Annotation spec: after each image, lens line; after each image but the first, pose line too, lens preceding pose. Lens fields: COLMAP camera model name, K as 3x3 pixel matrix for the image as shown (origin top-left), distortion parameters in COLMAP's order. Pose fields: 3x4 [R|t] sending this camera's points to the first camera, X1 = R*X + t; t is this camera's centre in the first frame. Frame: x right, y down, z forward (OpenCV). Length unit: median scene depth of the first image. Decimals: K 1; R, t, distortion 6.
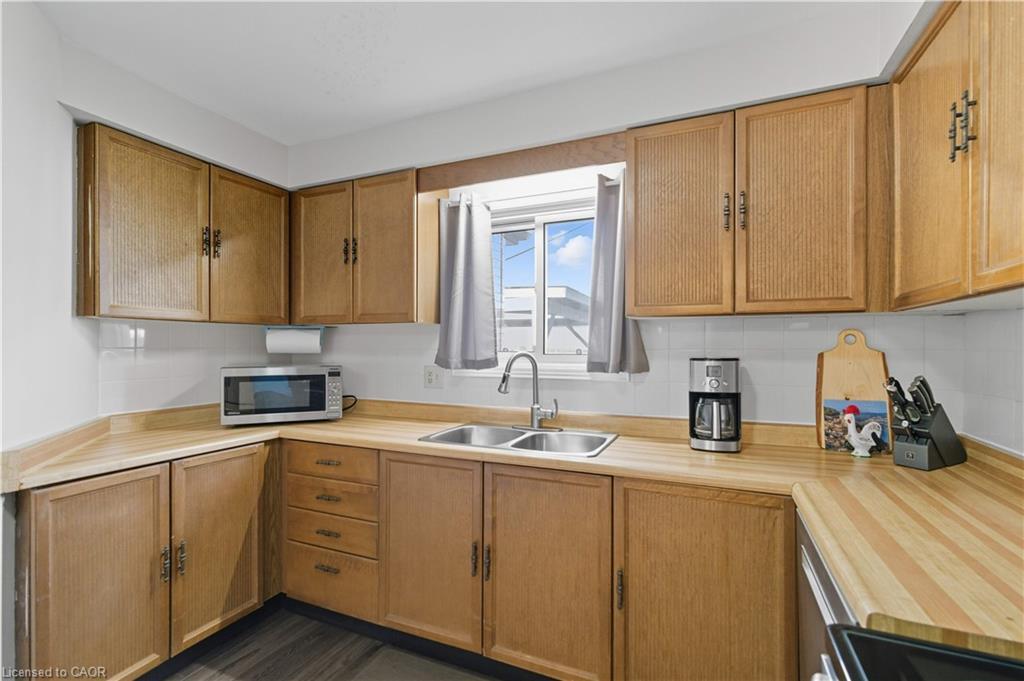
lens RADIAL K [[465.6, 0, 507.2], [0, 465.6, 344.1], [0, 0, 1]] dist [-0.000383, 0.000169]
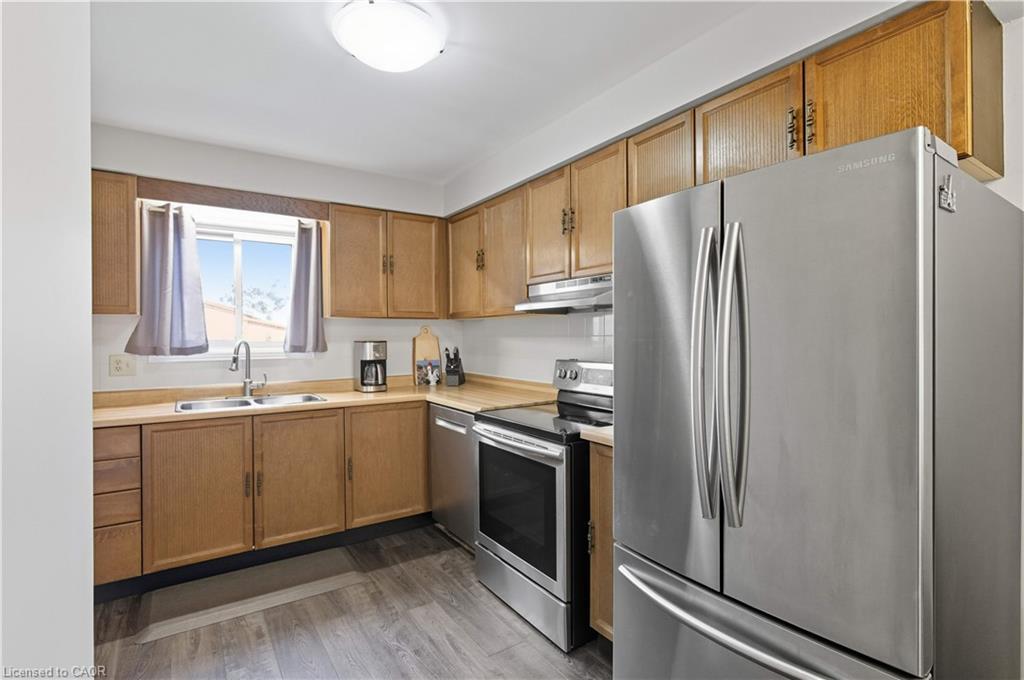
lens RADIAL K [[473.6, 0, 514.5], [0, 473.6, 334.9], [0, 0, 1]] dist [-0.002035, 0.000462]
pose [[0.523503, -0.002393, 0.852021, -0.852713], [0.002980, 0.999995, 0.000977, 0.005788], [-0.852019, 0.002027, 0.523507, -0.438629]]
